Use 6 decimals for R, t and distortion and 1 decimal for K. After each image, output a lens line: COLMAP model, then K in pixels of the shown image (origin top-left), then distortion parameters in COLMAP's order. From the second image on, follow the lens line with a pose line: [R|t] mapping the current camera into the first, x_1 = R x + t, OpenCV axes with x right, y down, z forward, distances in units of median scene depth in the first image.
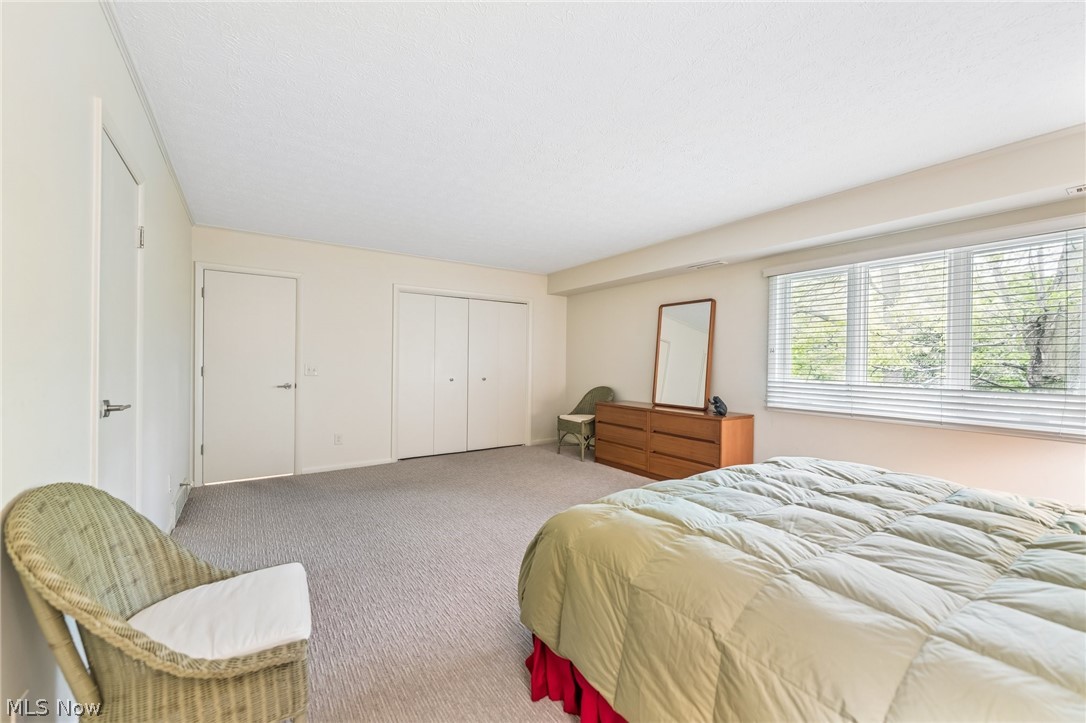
lens RADIAL K [[434.4, 0, 540.8], [0, 434.4, 363.7], [0, 0, 1]] dist [0.001228, -0.000053]
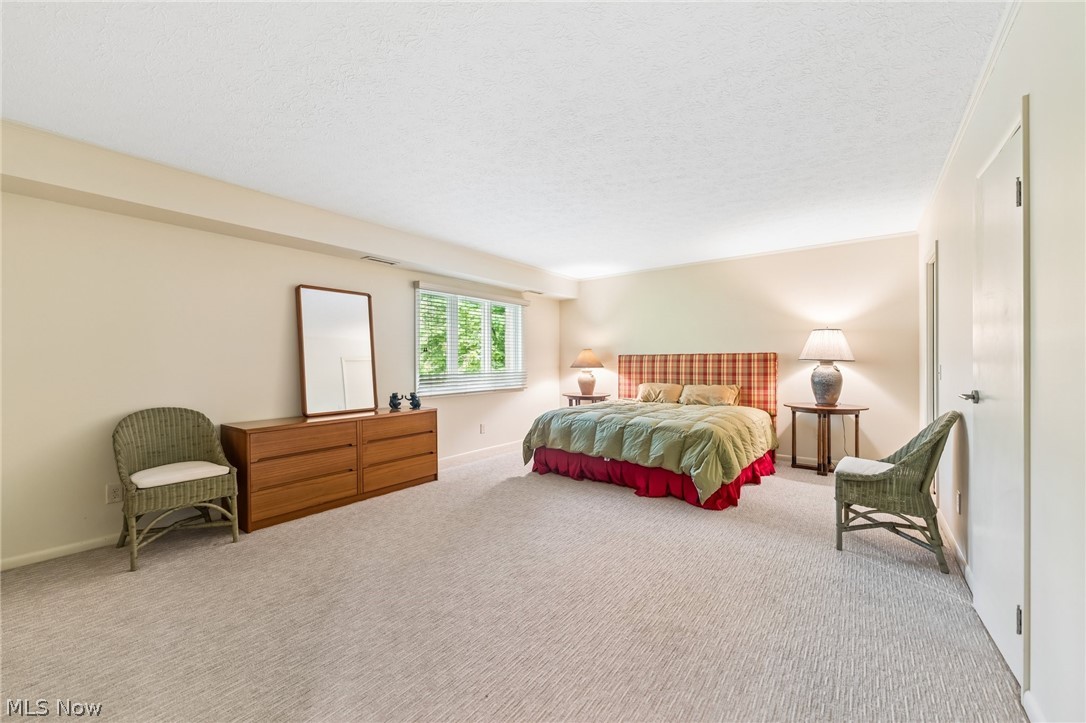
lens RADIAL K [[434.4, 0, 540.8], [0, 434.4, 363.7], [0, 0, 1]] dist [0.001228, -0.000053]
pose [[-0.327873, -0.014983, 0.944603, -0.619424], [0.005301, 0.999829, 0.017699, -0.009885], [-0.944707, 0.010811, -0.327737, 0.917410]]
